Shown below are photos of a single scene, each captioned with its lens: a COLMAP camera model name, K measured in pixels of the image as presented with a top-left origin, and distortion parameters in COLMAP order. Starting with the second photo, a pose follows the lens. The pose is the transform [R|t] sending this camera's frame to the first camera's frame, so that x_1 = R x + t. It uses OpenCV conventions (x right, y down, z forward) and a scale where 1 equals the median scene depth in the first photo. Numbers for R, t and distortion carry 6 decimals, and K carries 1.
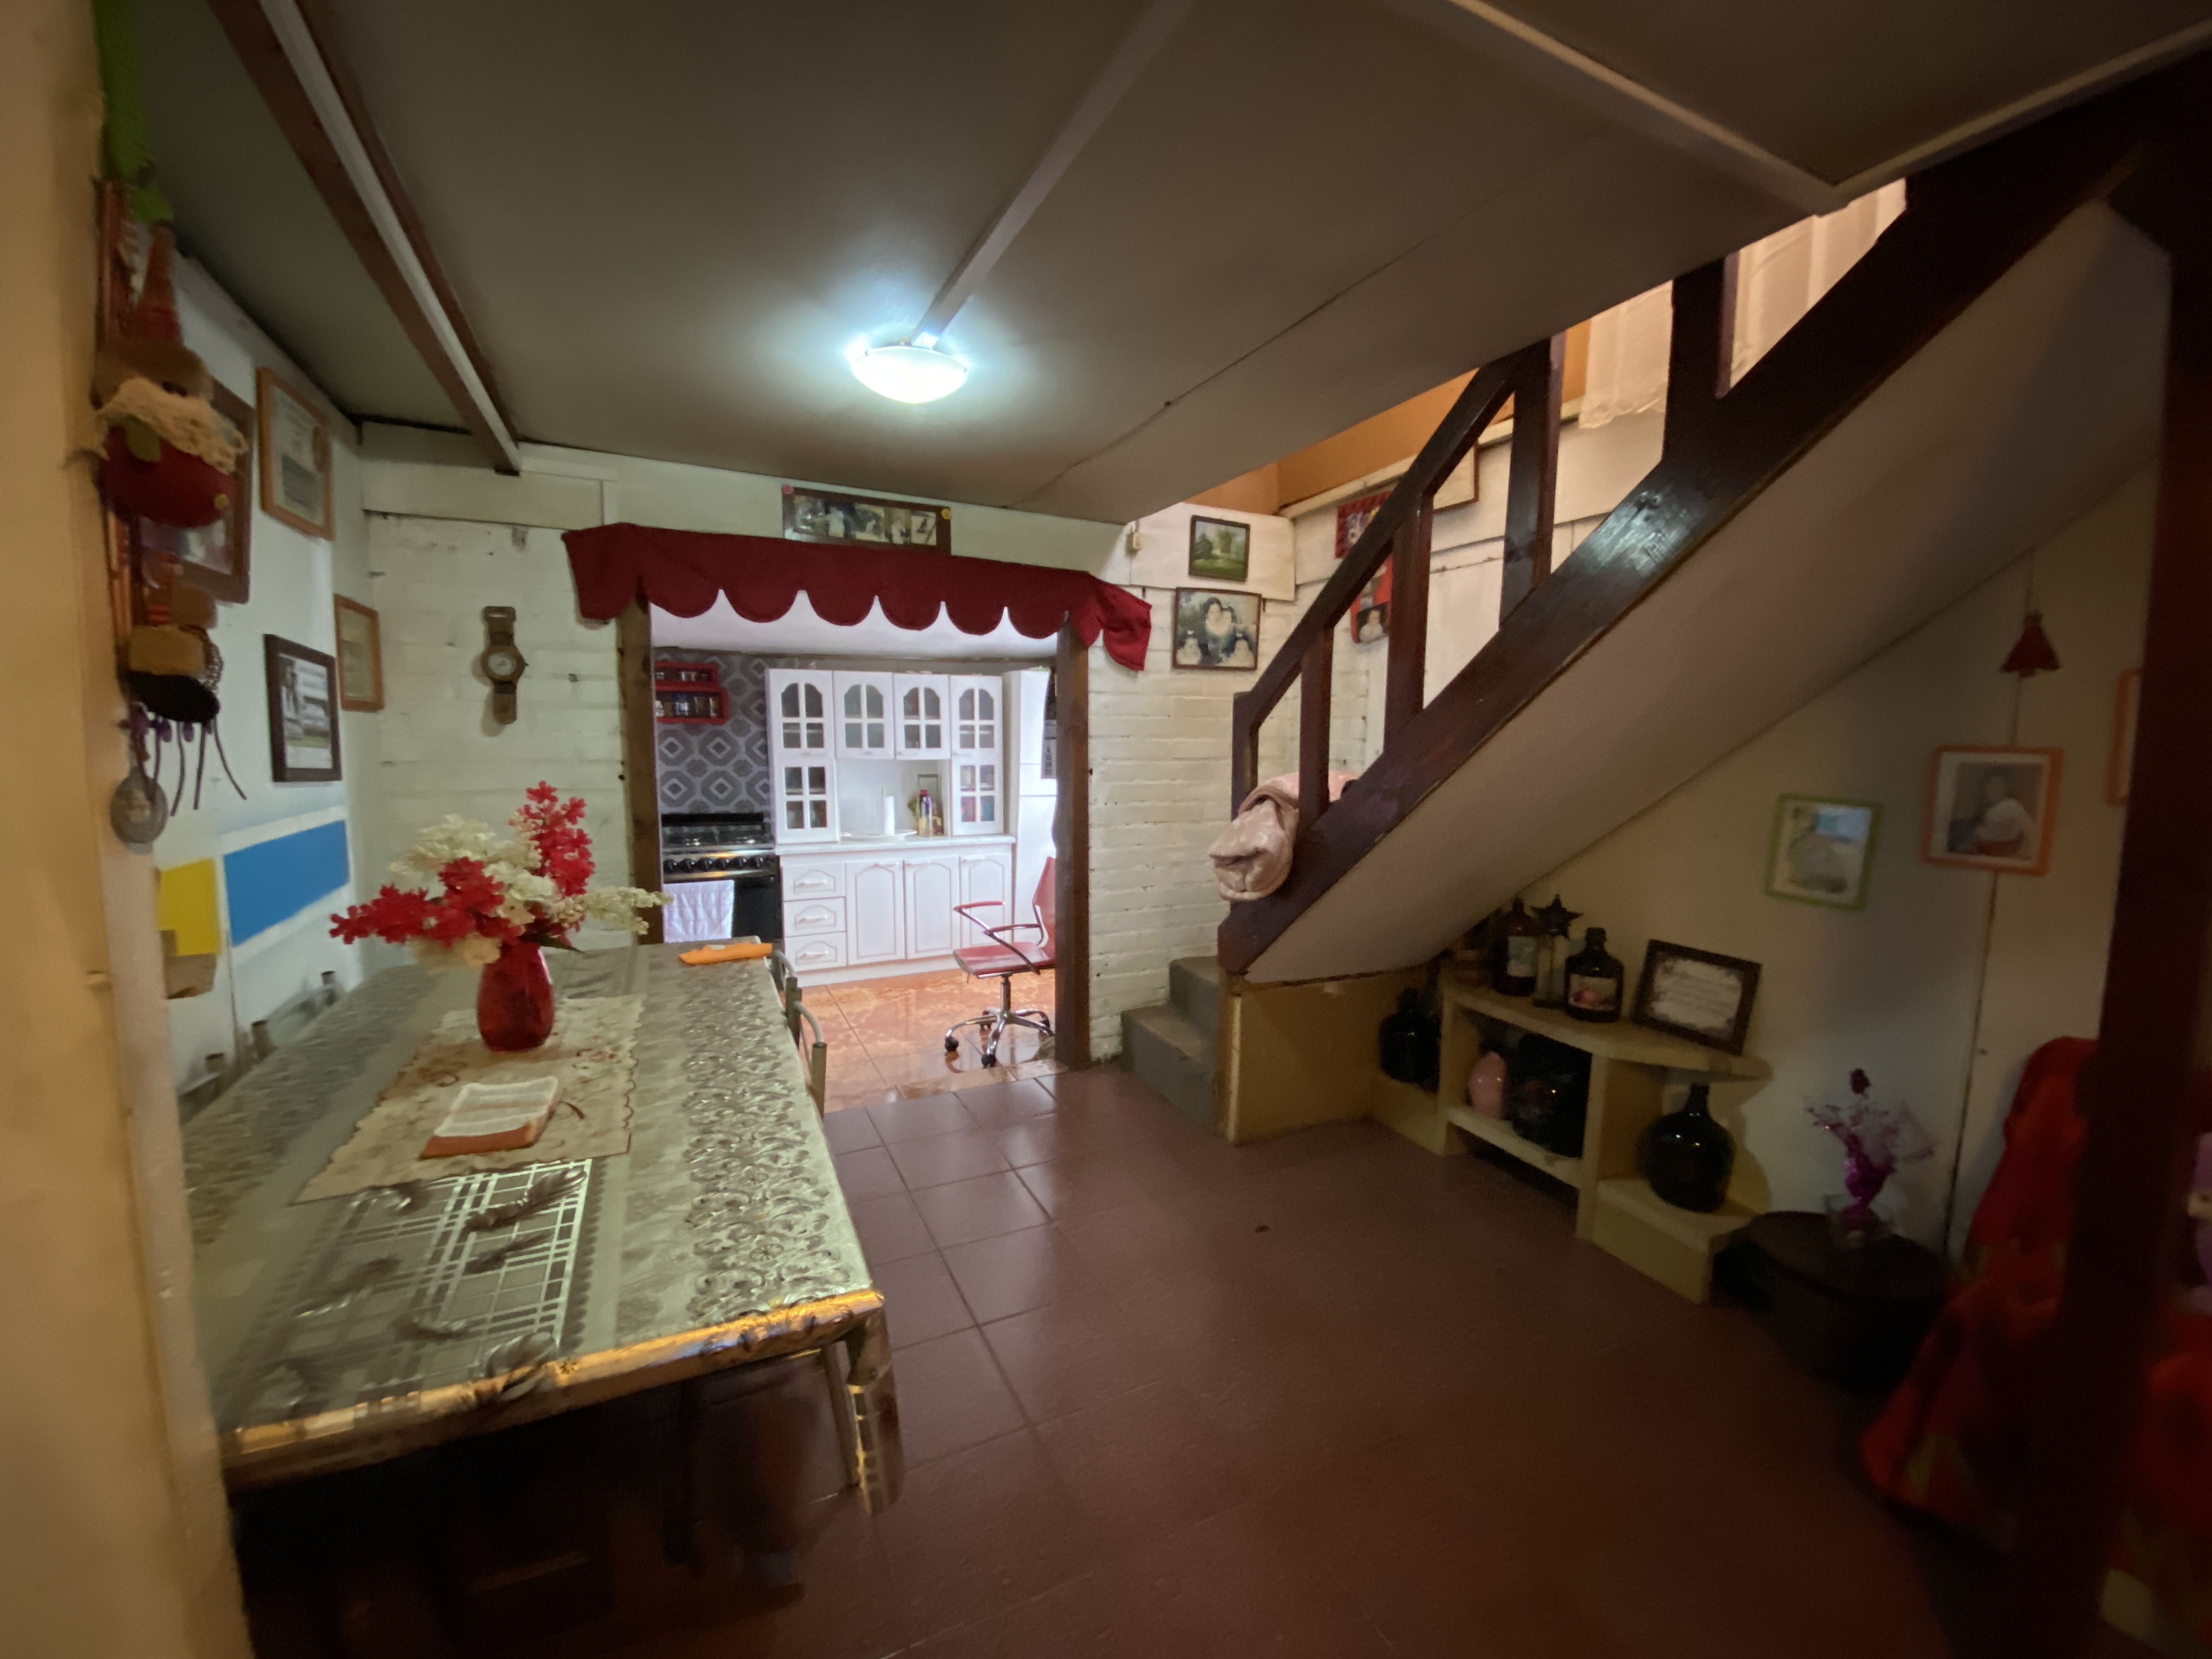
lens RADIAL K [[880.7, 0, 1101.2], [0, 880.7, 830.0], [0, 0, 1]] dist [0.023329, -0.022584]
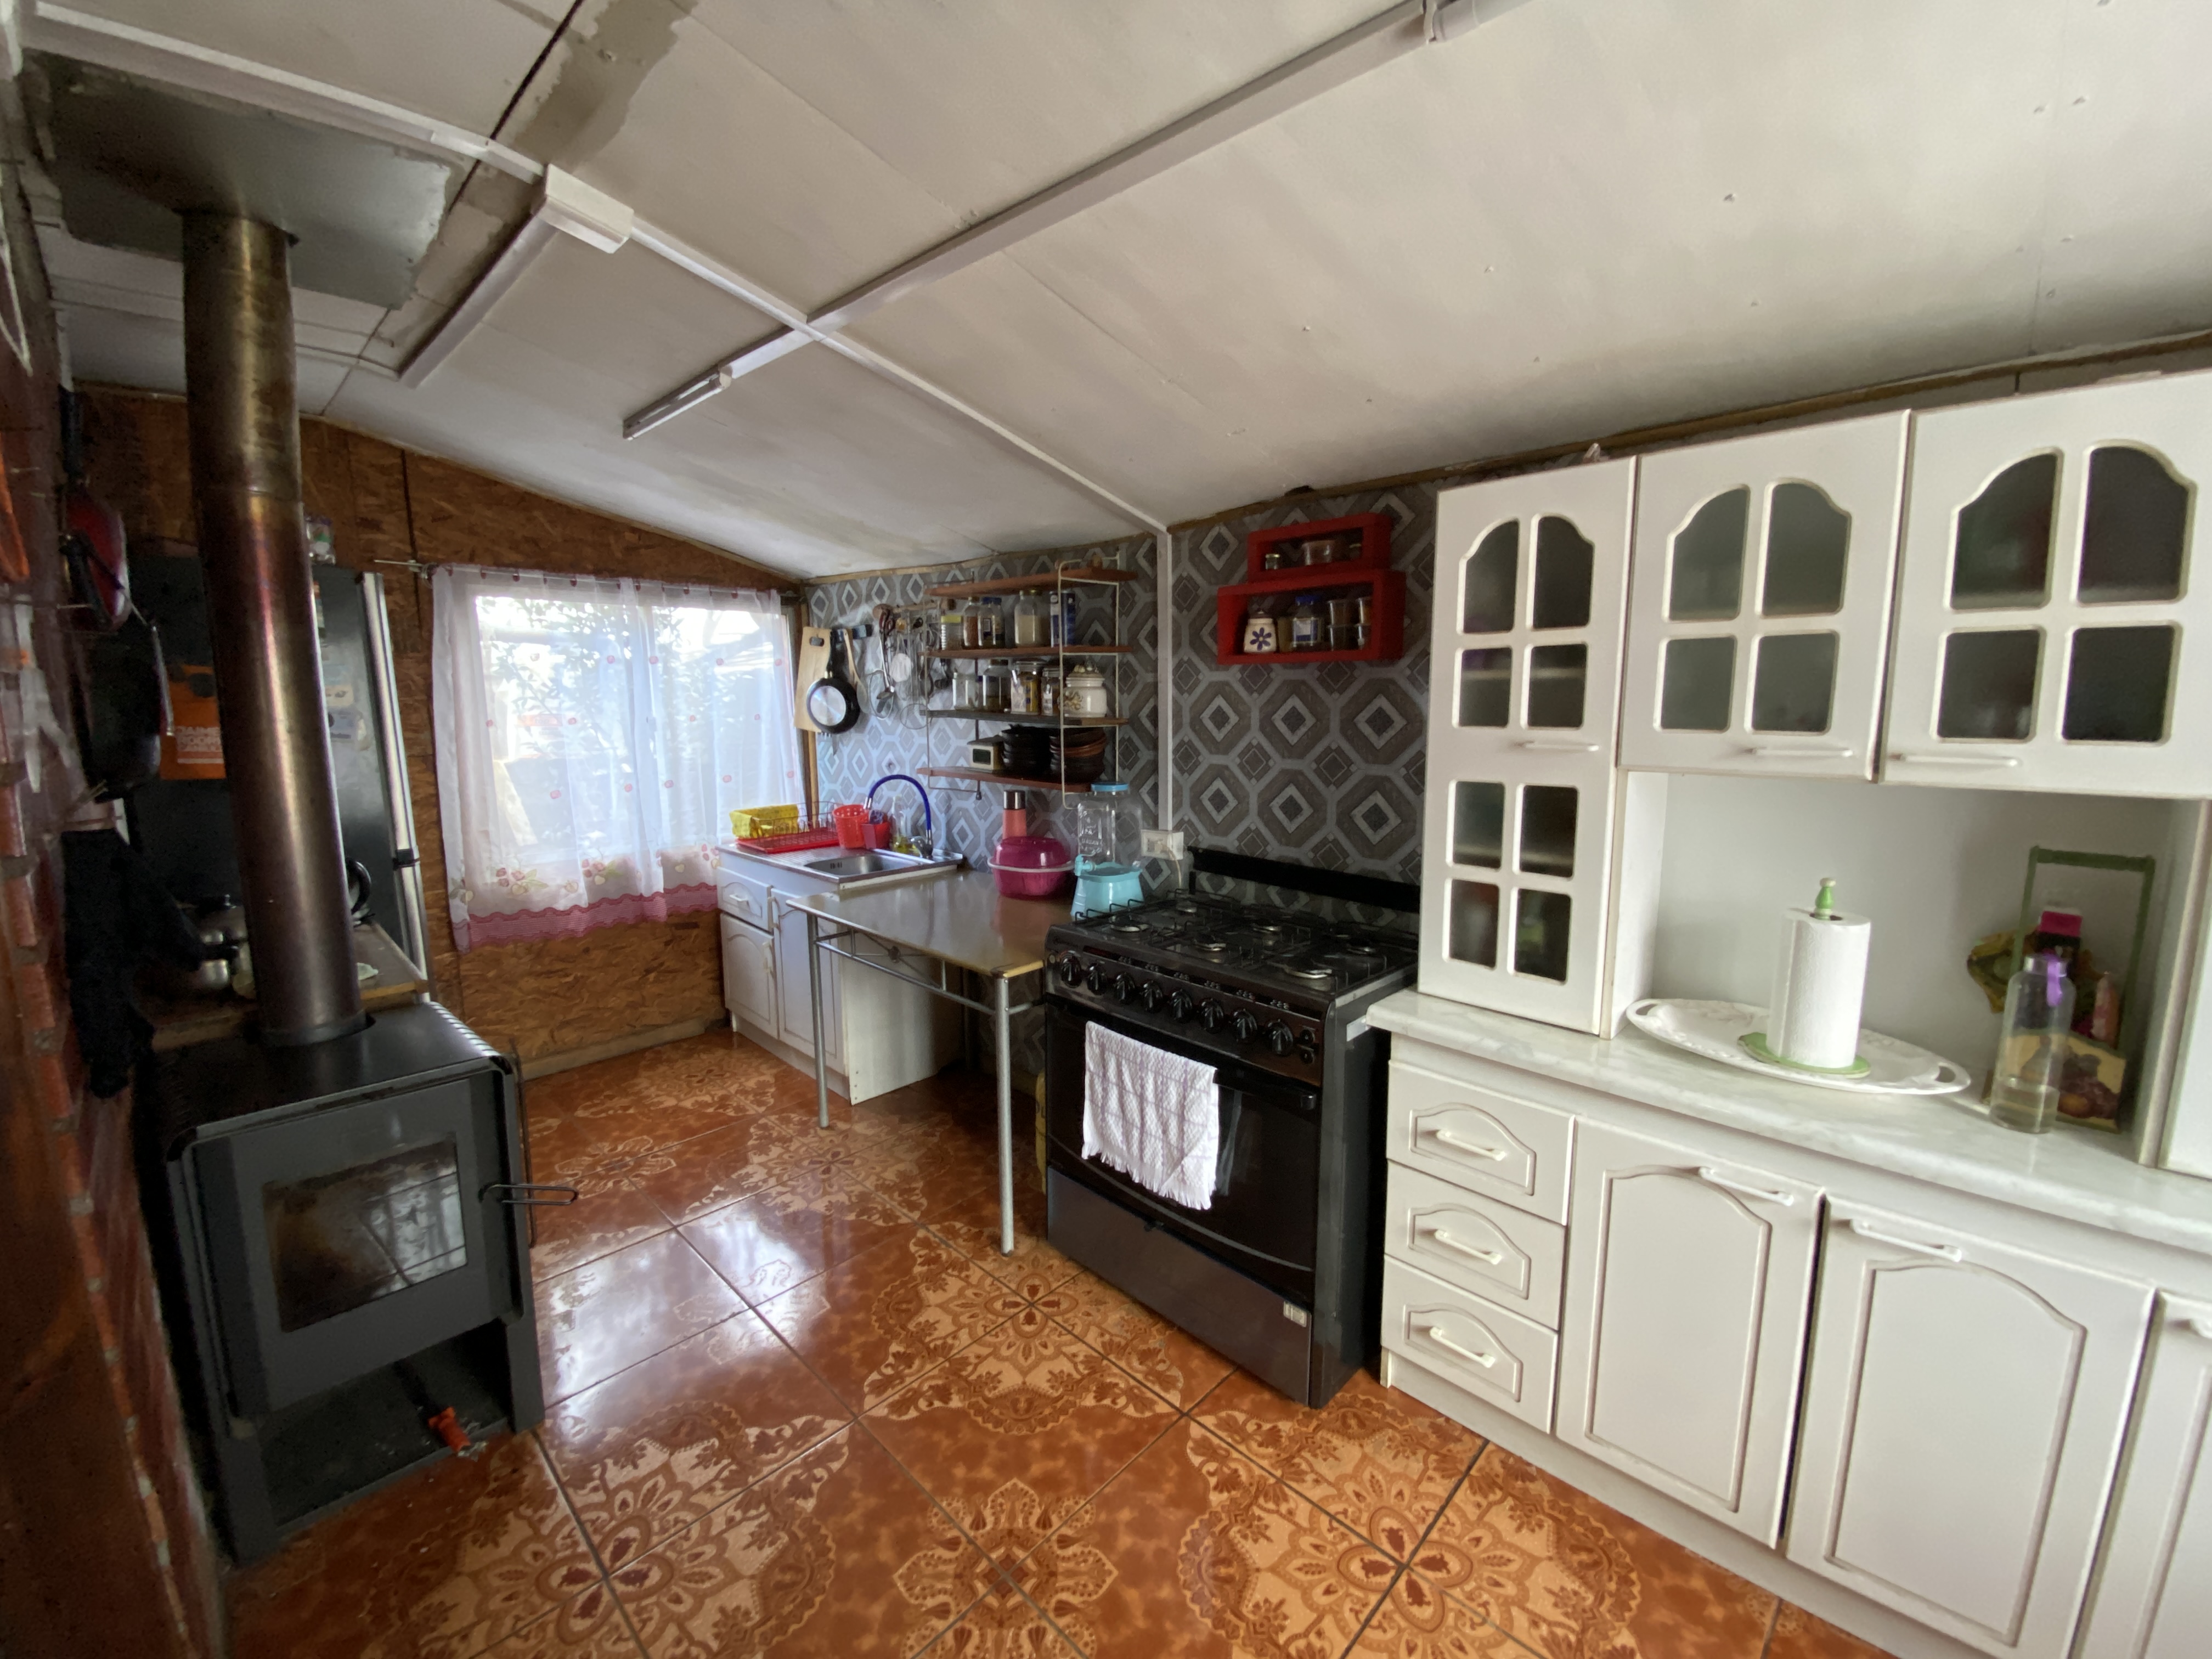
lens RADIAL K [[906.7, 0, 1078.0], [0, 906.7, 832.9], [0, 0, 1]] dist [0.025833, -0.022342]
pose [[0.337401, 0.132799, -0.931947, -0.076507], [-0.099181, 0.989504, 0.105093, -0.074507], [0.936121, 0.056973, 0.347031, 0.746438]]
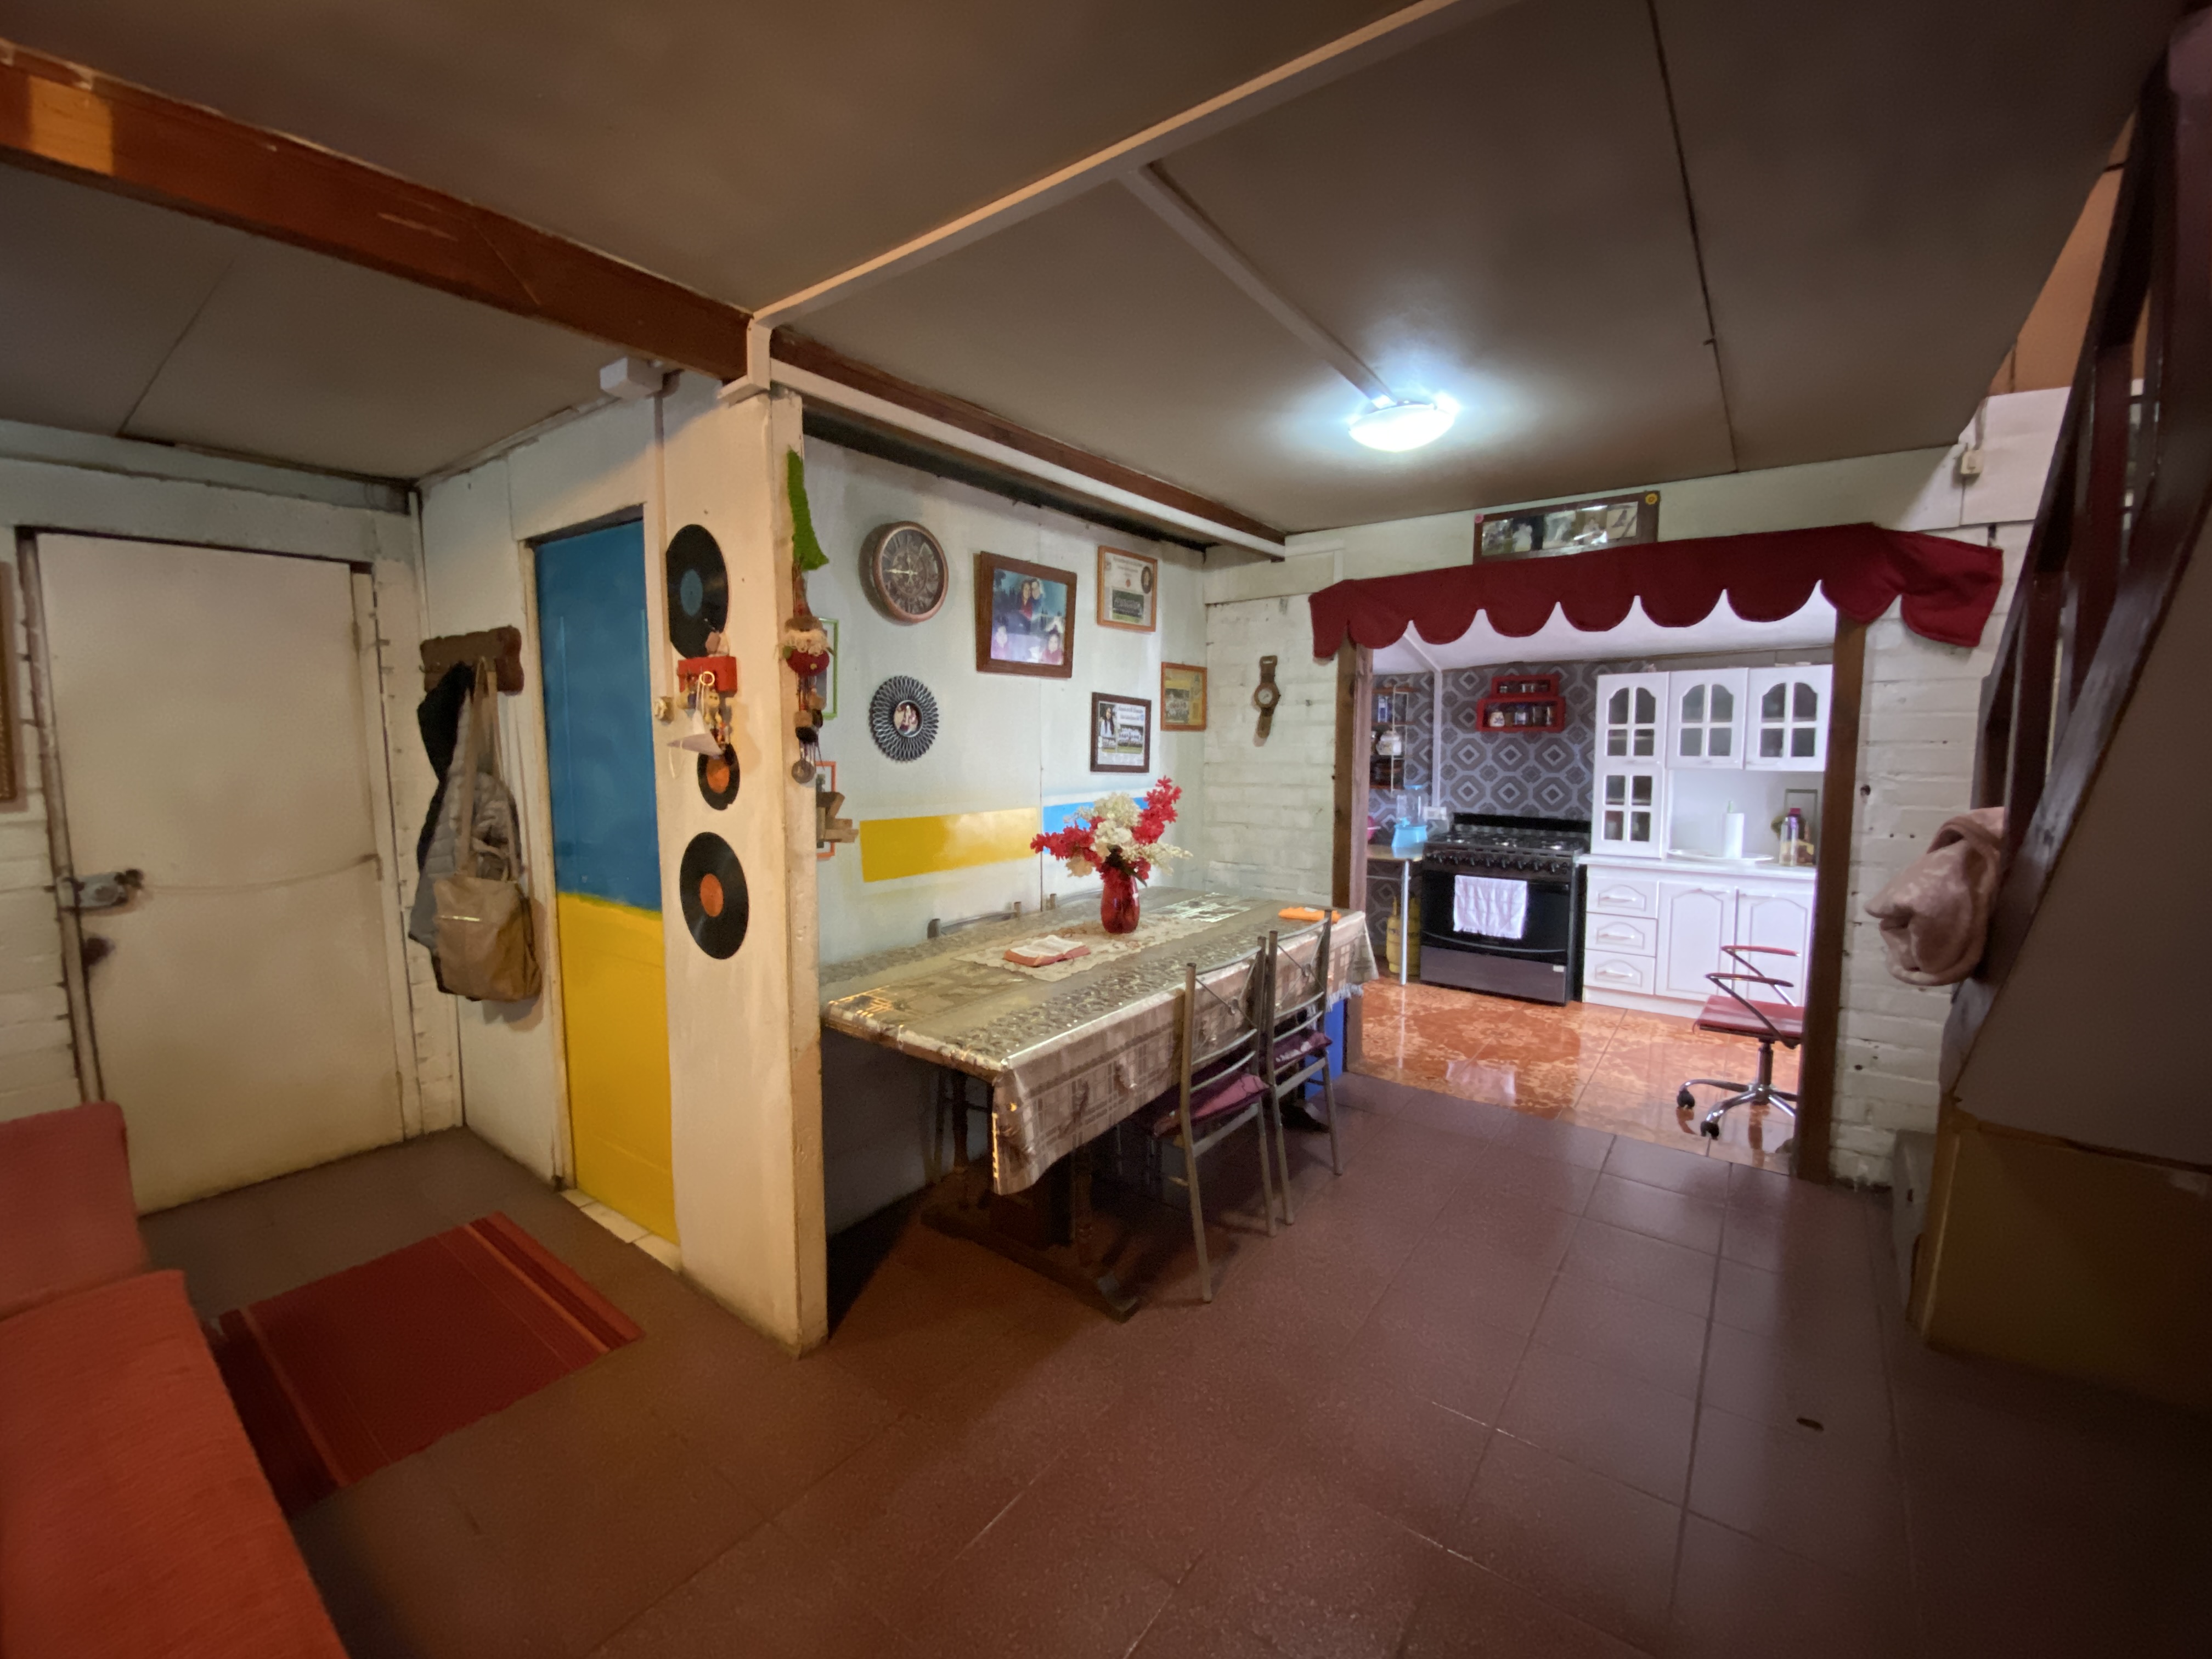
lens RADIAL K [[880.7, 0, 1101.2], [0, 880.7, 830.0], [0, 0, 1]] dist [0.023329, -0.022584]
pose [[0.450949, 0.082880, -0.888693, 0.263408], [-0.089452, 0.994863, 0.047390, -0.007994], [0.888056, 0.058125, 0.456046, 0.066706]]
